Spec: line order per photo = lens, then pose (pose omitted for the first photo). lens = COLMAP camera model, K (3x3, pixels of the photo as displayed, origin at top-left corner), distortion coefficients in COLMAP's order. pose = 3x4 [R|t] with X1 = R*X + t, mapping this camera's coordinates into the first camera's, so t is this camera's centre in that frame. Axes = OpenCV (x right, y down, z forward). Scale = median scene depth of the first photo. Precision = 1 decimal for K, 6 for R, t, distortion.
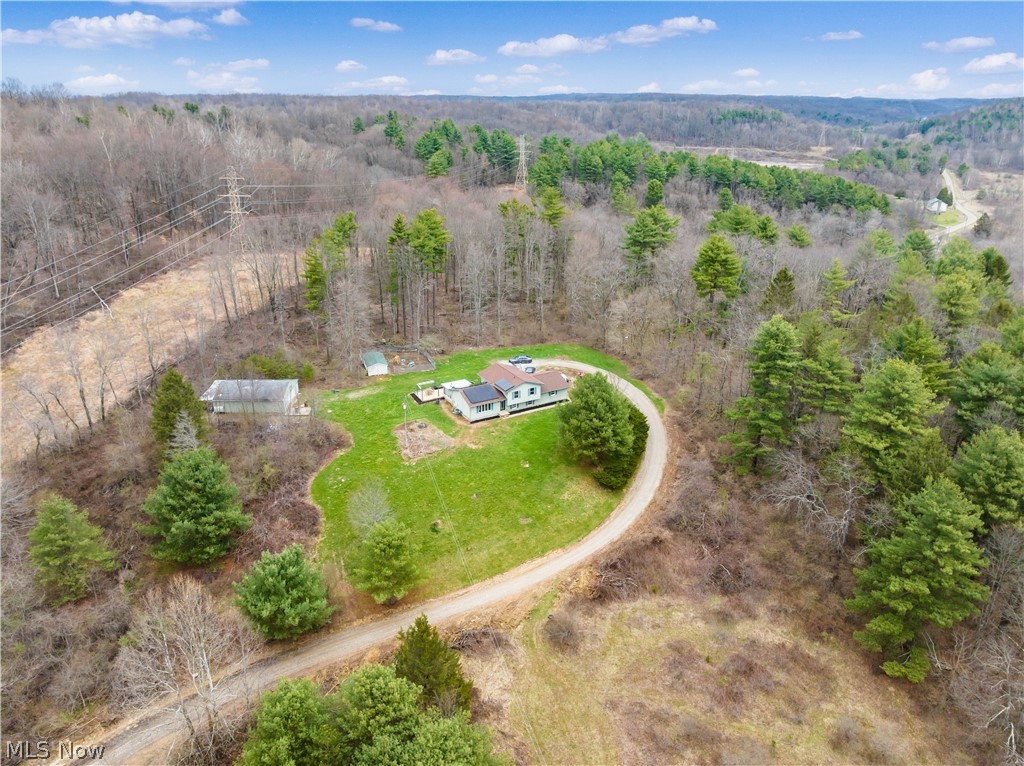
lens RADIAL K [[732.9, 0, 515.9], [0, 732.9, 380.7], [0, 0, 1]] dist [-0.036002, -0.001372]
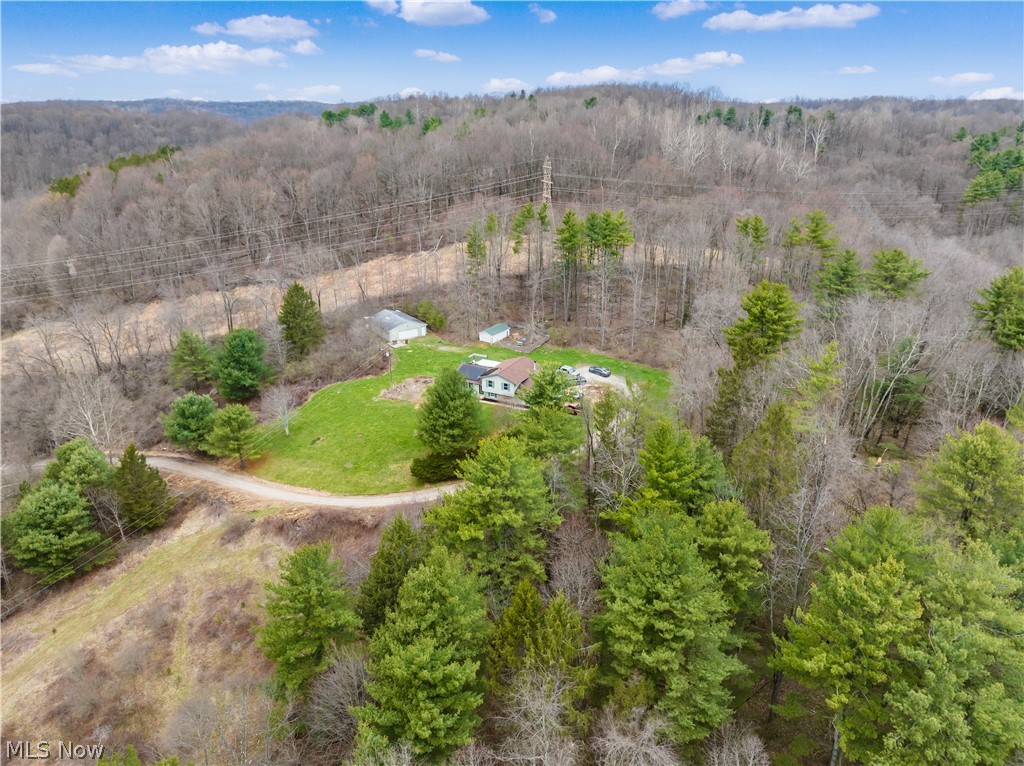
lens RADIAL K [[719.7, 0, 516.3], [0, 719.7, 382.7], [0, 0, 1]] dist [-0.033540, -0.007074]
pose [[0.560930, 0.303364, -0.770278, 0.769239], [-0.300310, 0.941627, 0.152157, -0.141772], [0.771474, 0.145973, 0.619290, 0.372136]]
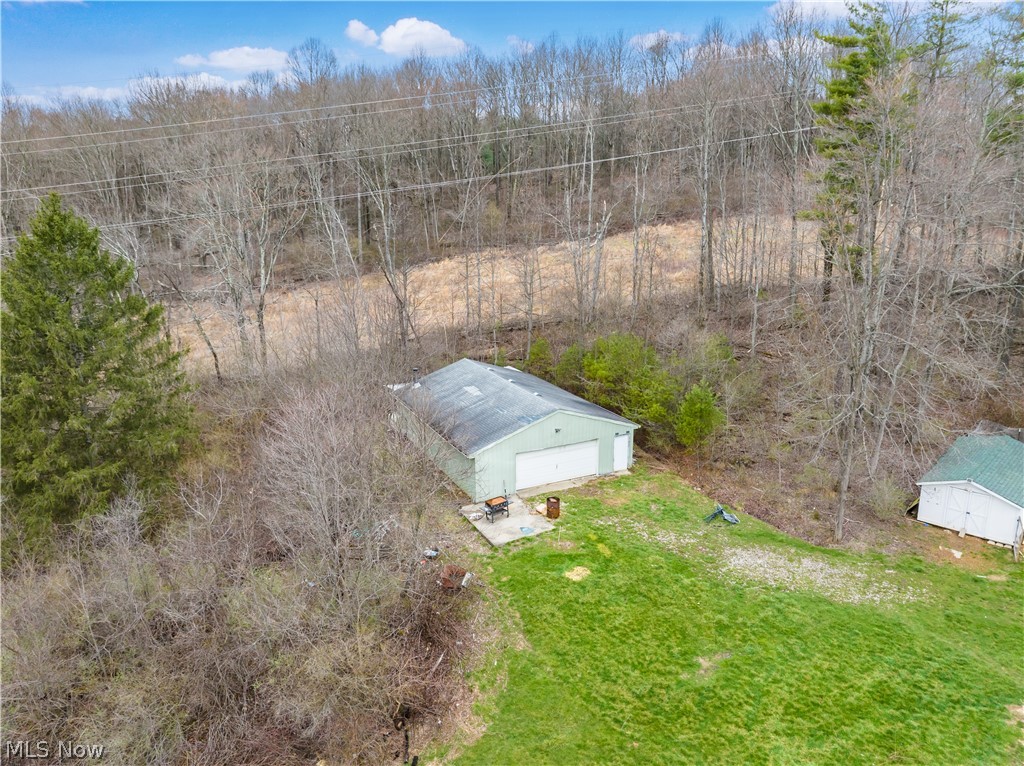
lens RADIAL K [[719.7, 0, 516.3], [0, 719.7, 382.7], [0, 0, 1]] dist [-0.033540, -0.007074]
pose [[0.442384, 0.232447, -0.866178, -0.078349], [-0.324345, 0.941919, 0.087120, -0.026922], [0.836120, 0.242400, 0.492083, 0.820181]]
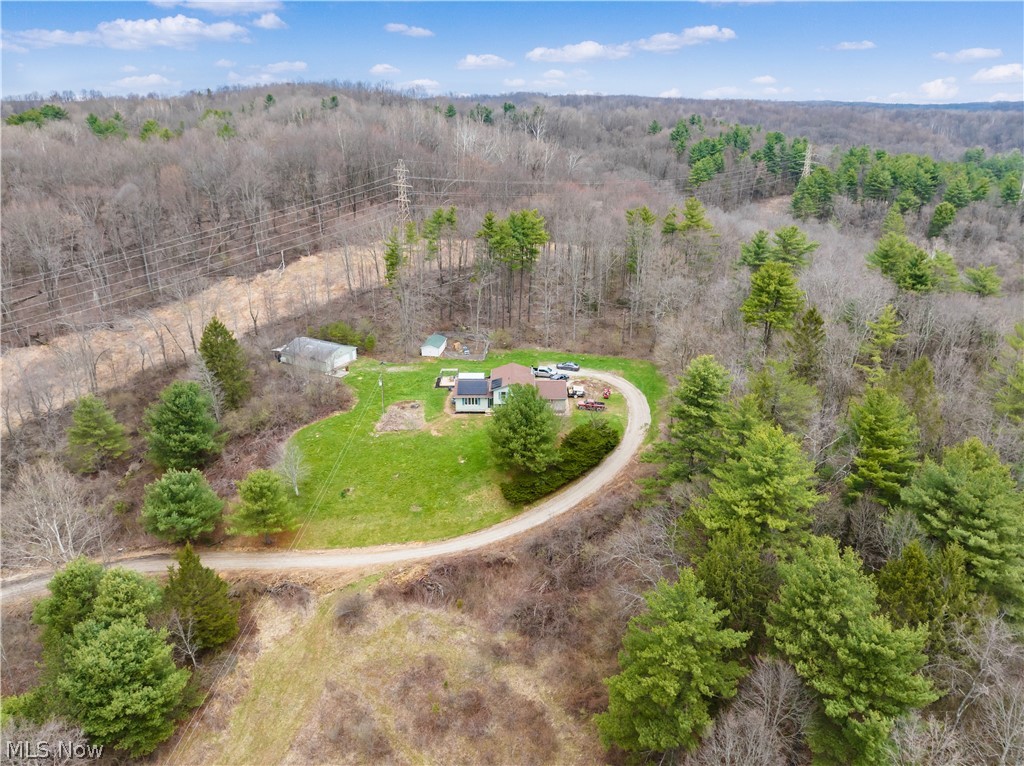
lens RADIAL K [[719.7, 0, 516.3], [0, 719.7, 382.7], [0, 0, 1]] dist [-0.033540, -0.007074]
pose [[0.876104, 0.182356, -0.446305, 0.434204], [-0.180166, 0.982476, 0.047761, -0.046057], [0.447194, 0.038566, 0.893605, 0.109452]]
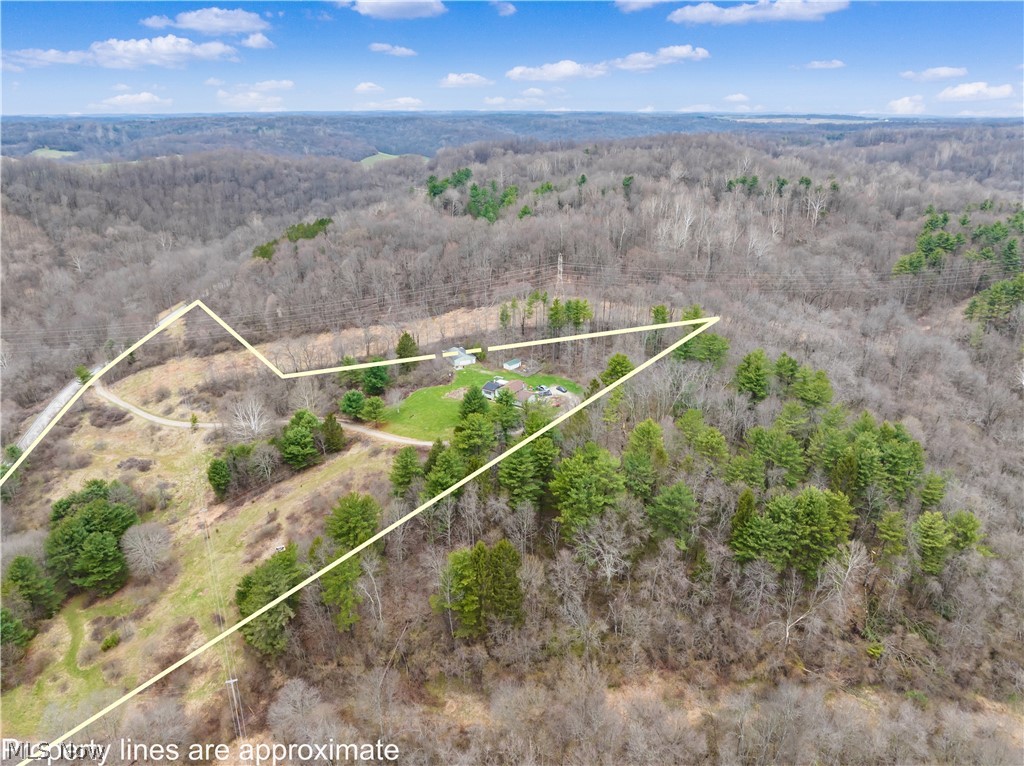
lens RADIAL K [[719.7, 0, 516.3], [0, 719.7, 382.7], [0, 0, 1]] dist [-0.033540, -0.007074]
pose [[0.439090, 0.325461, -0.837422, 1.624358], [-0.327461, 0.925939, 0.188163, -0.384419], [0.836642, 0.191602, 0.513147, -0.007515]]
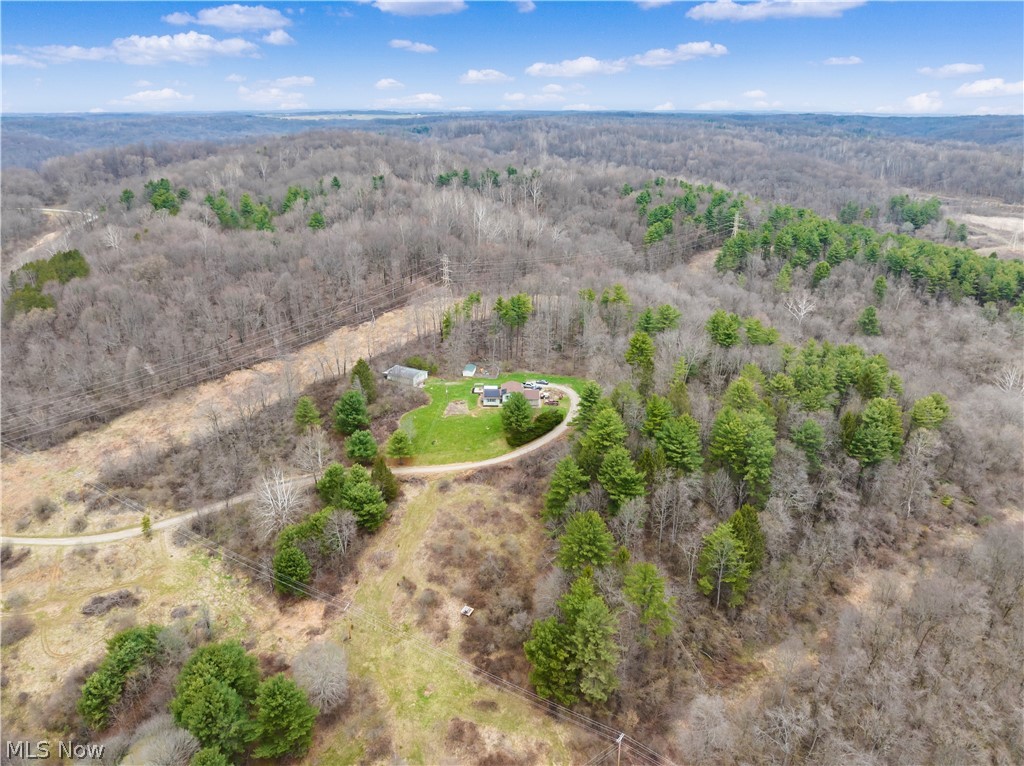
lens RADIAL K [[719.7, 0, 516.3], [0, 719.7, 382.7], [0, 0, 1]] dist [-0.033540, -0.007074]
pose [[0.873403, 0.181142, -0.452057, 0.868800], [-0.182147, 0.982386, 0.041729, -0.102562], [0.451653, 0.045895, 0.891012, -0.729259]]
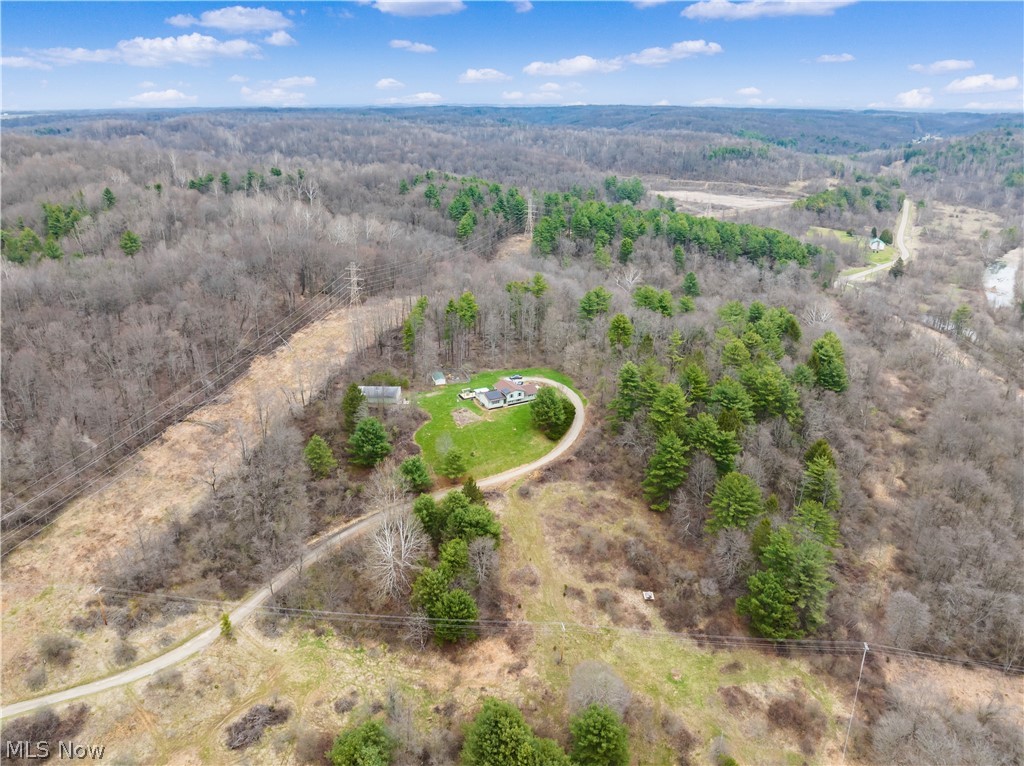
lens RADIAL K [[727.5, 0, 516.5], [0, 727.5, 379.4], [0, 0, 1]] dist [-0.037653, 0.004949]
pose [[0.999657, 0.015362, -0.021193, 0.052593], [-0.015454, 0.999872, -0.004171, -0.017350], [0.021126, 0.004498, 0.999767, -0.943221]]
